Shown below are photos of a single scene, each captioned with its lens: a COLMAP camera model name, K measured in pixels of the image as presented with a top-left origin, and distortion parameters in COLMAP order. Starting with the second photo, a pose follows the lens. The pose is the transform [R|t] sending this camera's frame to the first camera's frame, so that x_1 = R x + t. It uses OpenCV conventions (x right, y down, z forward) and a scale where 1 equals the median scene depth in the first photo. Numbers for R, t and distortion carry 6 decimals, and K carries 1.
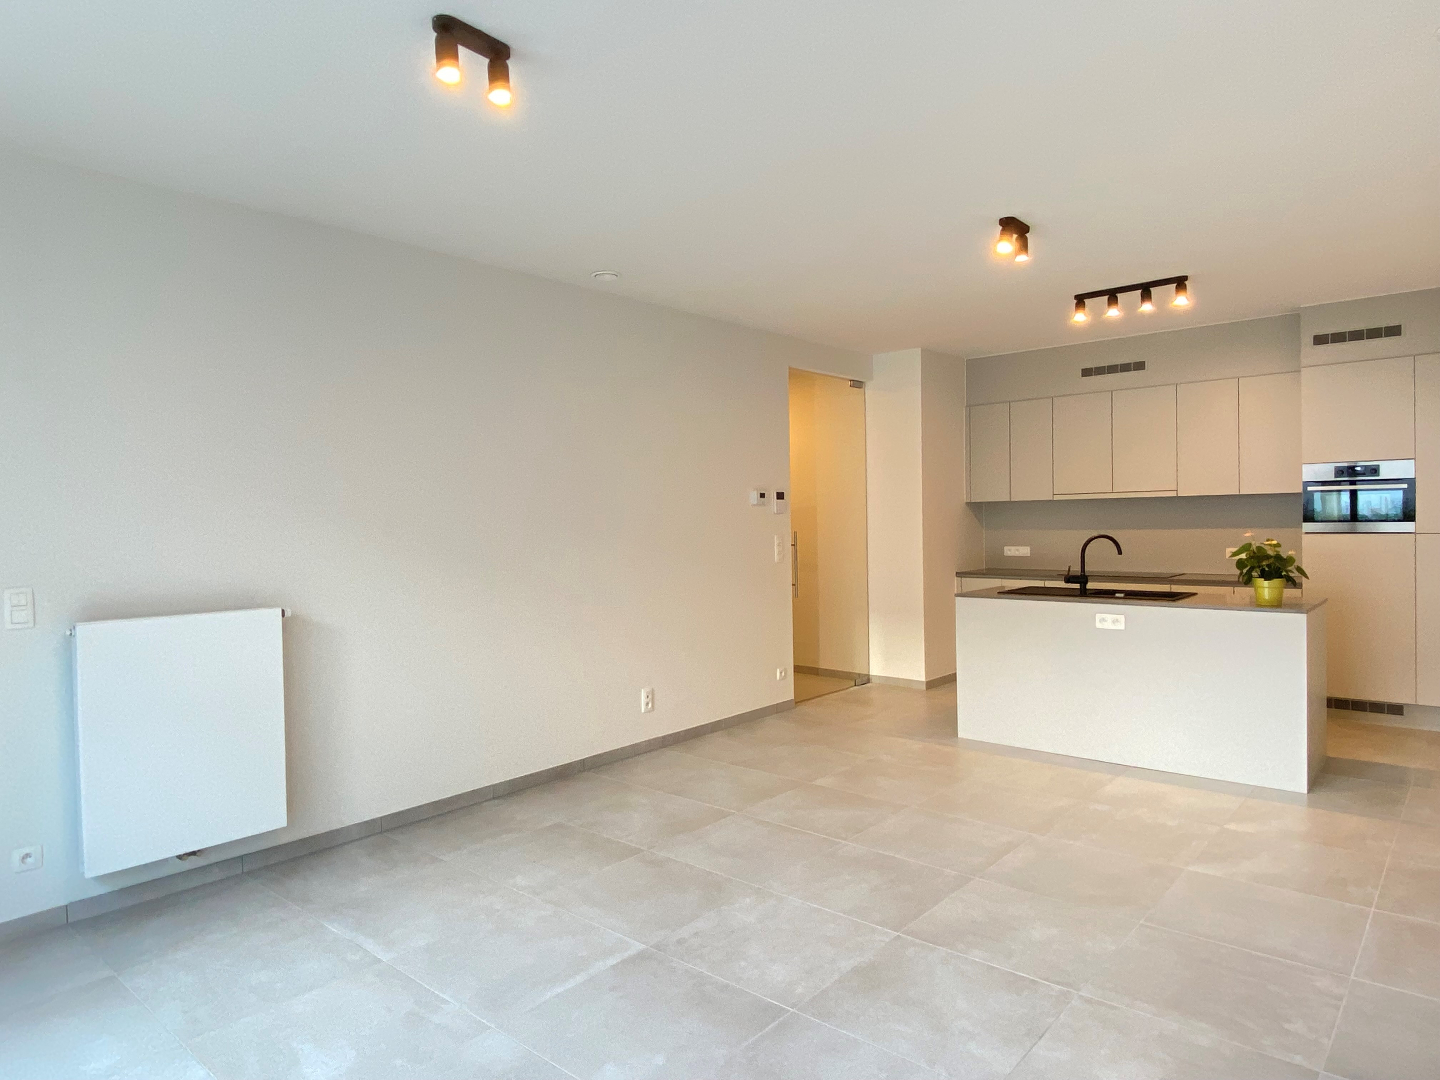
lens RADIAL K [[877.7, 0, 719.9], [0, 877.7, 539.0], [0, 0, 1]] dist [0.031925, -0.003453]
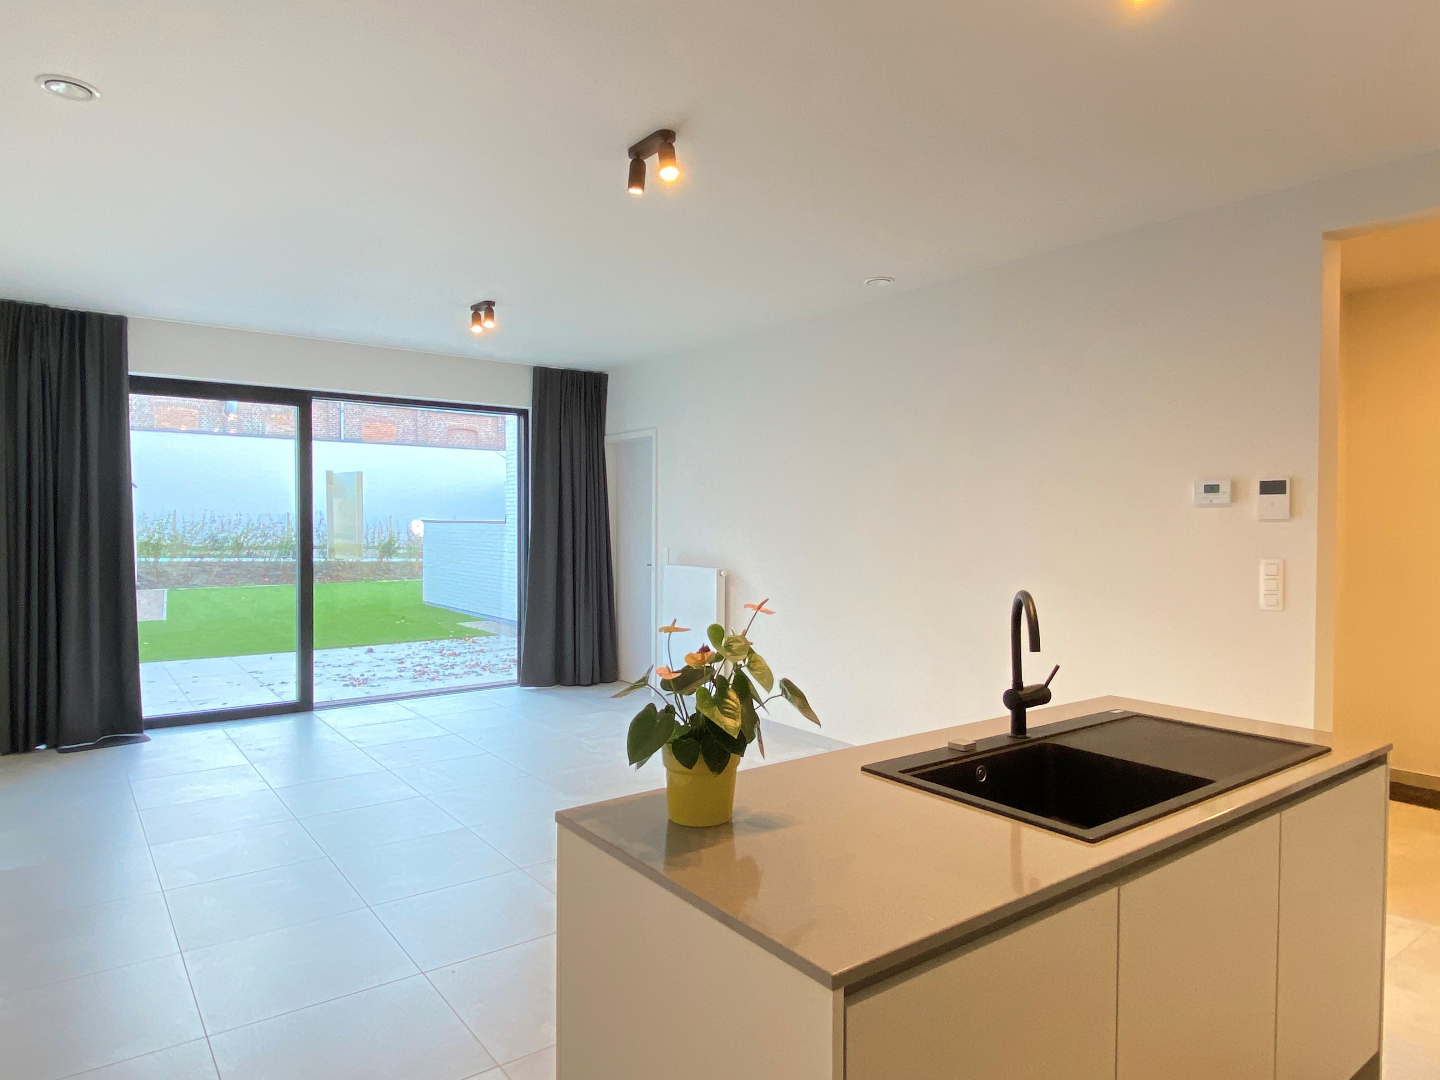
lens RADIAL K [[877.7, 0, 720.0], [0, 877.7, 537.8], [0, 0, 1]] dist [0.031925, -0.003453]
pose [[-0.215459, 0.036517, -0.975830, 0.683826], [-0.023385, 0.998821, 0.042541, -0.033702], [0.976233, 0.031986, -0.214351, 0.789143]]
